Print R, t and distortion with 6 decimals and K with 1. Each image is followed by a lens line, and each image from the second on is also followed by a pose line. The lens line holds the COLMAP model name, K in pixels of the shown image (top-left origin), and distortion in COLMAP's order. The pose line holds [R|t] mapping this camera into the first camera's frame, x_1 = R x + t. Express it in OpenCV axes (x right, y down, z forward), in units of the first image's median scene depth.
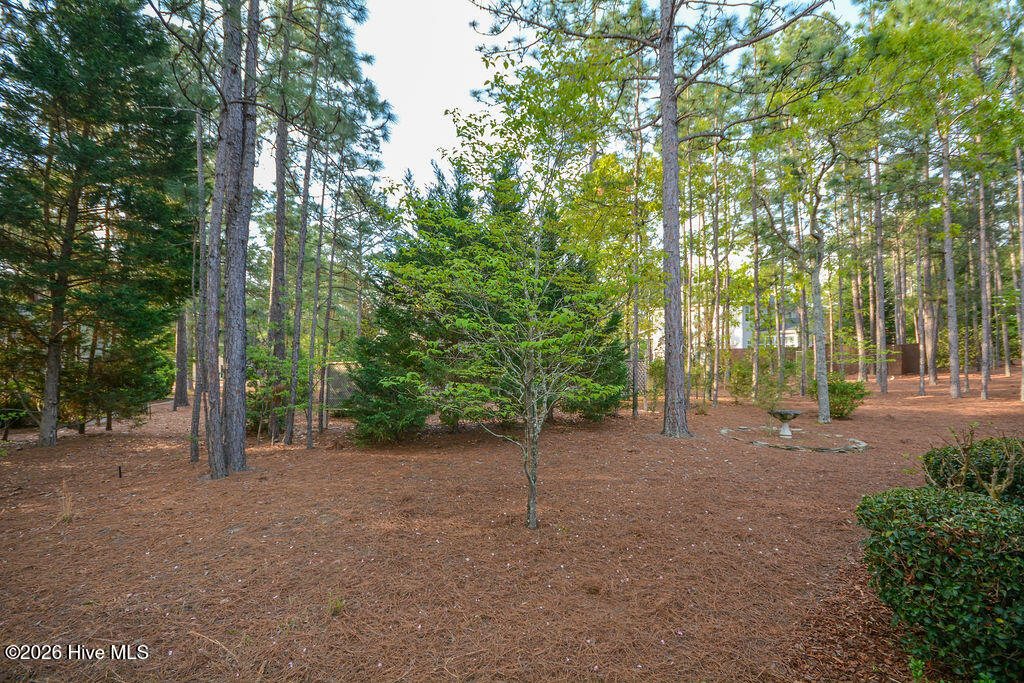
lens RADIAL K [[453.2, 0, 513.4], [0, 453.2, 346.4], [0, 0, 1]] dist [-0.001584, -0.005259]
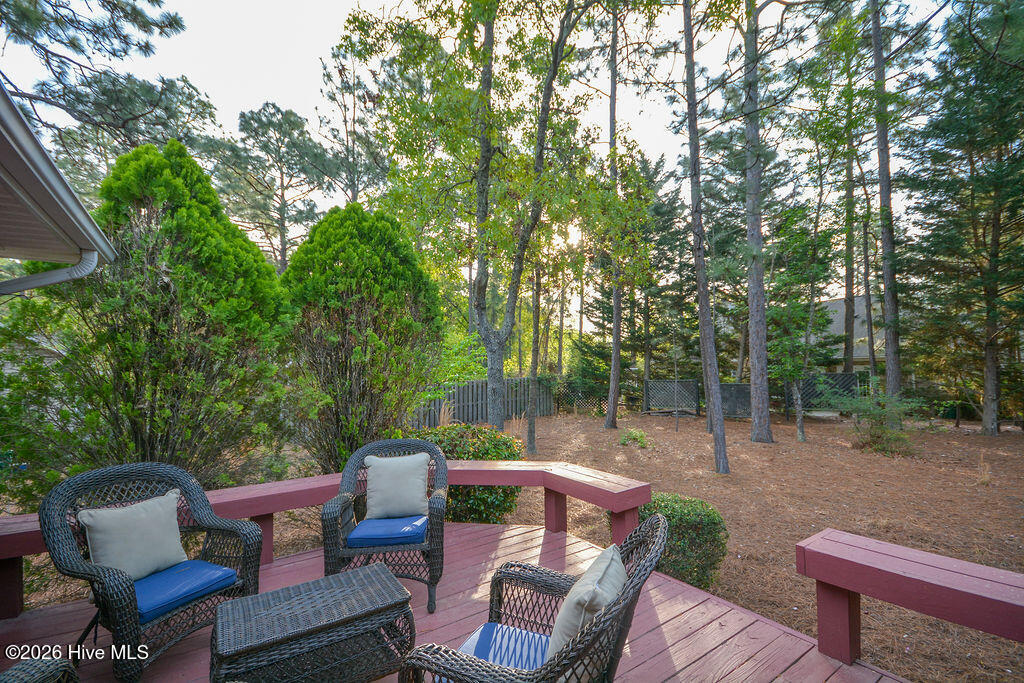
lens RADIAL K [[453.2, 0, 511.6], [0, 453.2, 345.9], [0, 0, 1]] dist [-0.001584, -0.005259]
pose [[-0.072196, -0.040704, -0.996560, 0.198204], [0.034804, 0.998456, -0.043303, -0.000940], [0.996783, -0.037811, -0.070668, -0.125759]]
